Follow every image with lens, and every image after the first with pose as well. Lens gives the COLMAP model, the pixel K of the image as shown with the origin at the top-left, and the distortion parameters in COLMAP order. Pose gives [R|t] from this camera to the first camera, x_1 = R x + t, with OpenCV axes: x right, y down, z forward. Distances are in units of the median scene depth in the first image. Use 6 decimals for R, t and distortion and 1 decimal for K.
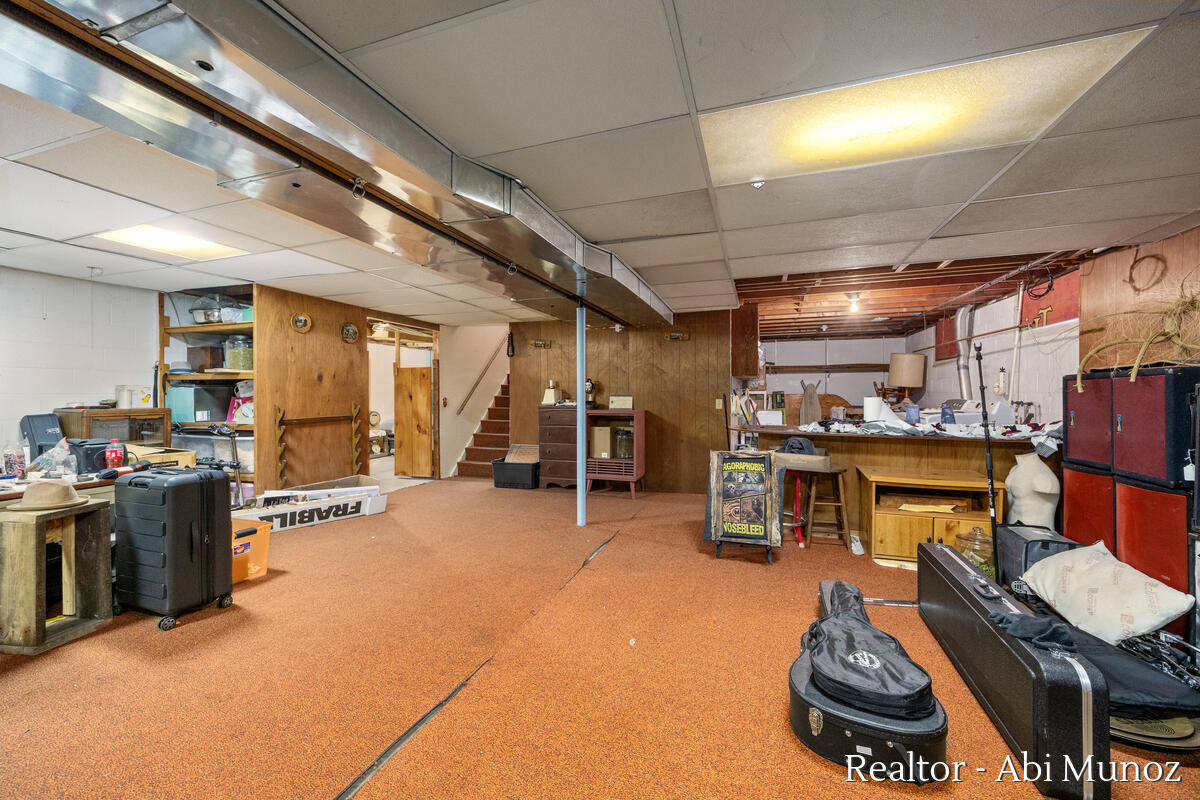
lens RADIAL K [[467.3, 0, 601.4], [0, 467.3, 402.3], [0, 0, 1]] dist [0.000826, 0.000075]
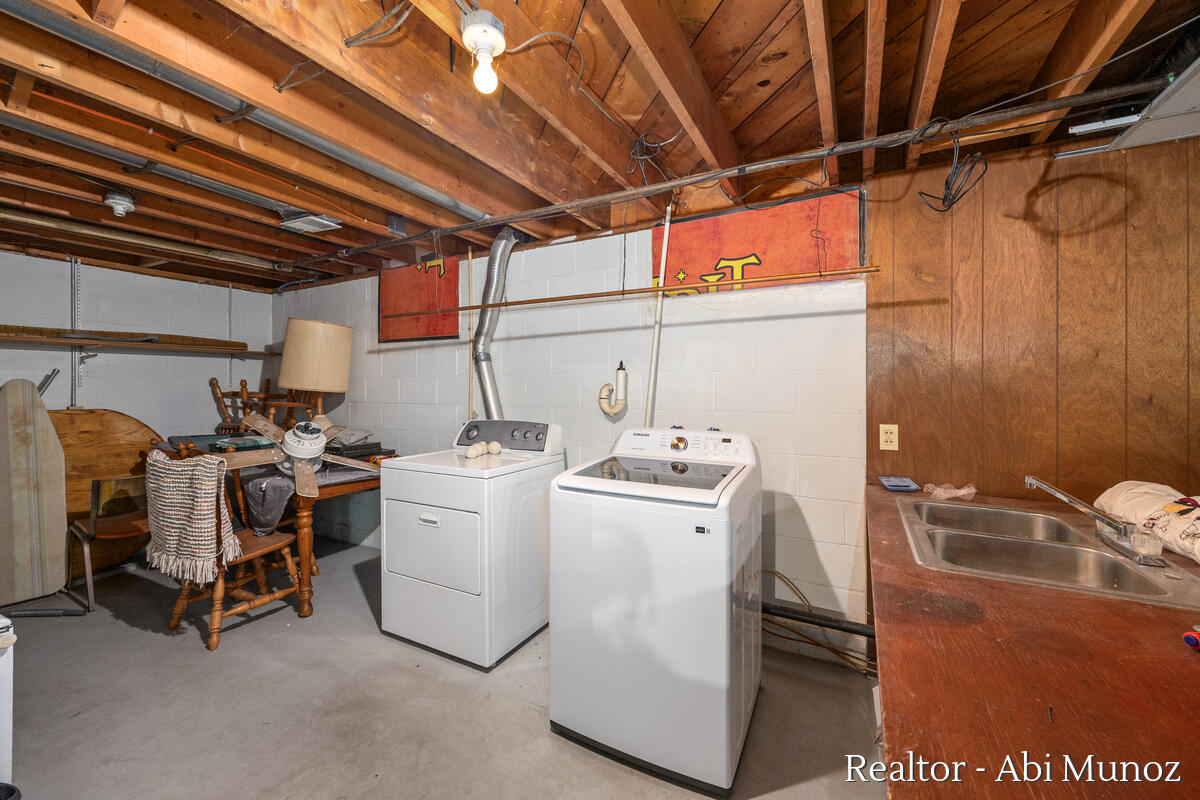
lens RADIAL K [[467.3, 0, 601.4], [0, 467.3, 402.3], [0, 0, 1]] dist [0.000826, 0.000075]
pose [[0.167940, -0.025439, 0.985469, 0.175832], [0.017830, 0.999582, 0.022765, -0.022020], [-0.985636, 0.013748, 0.168323, 0.500363]]
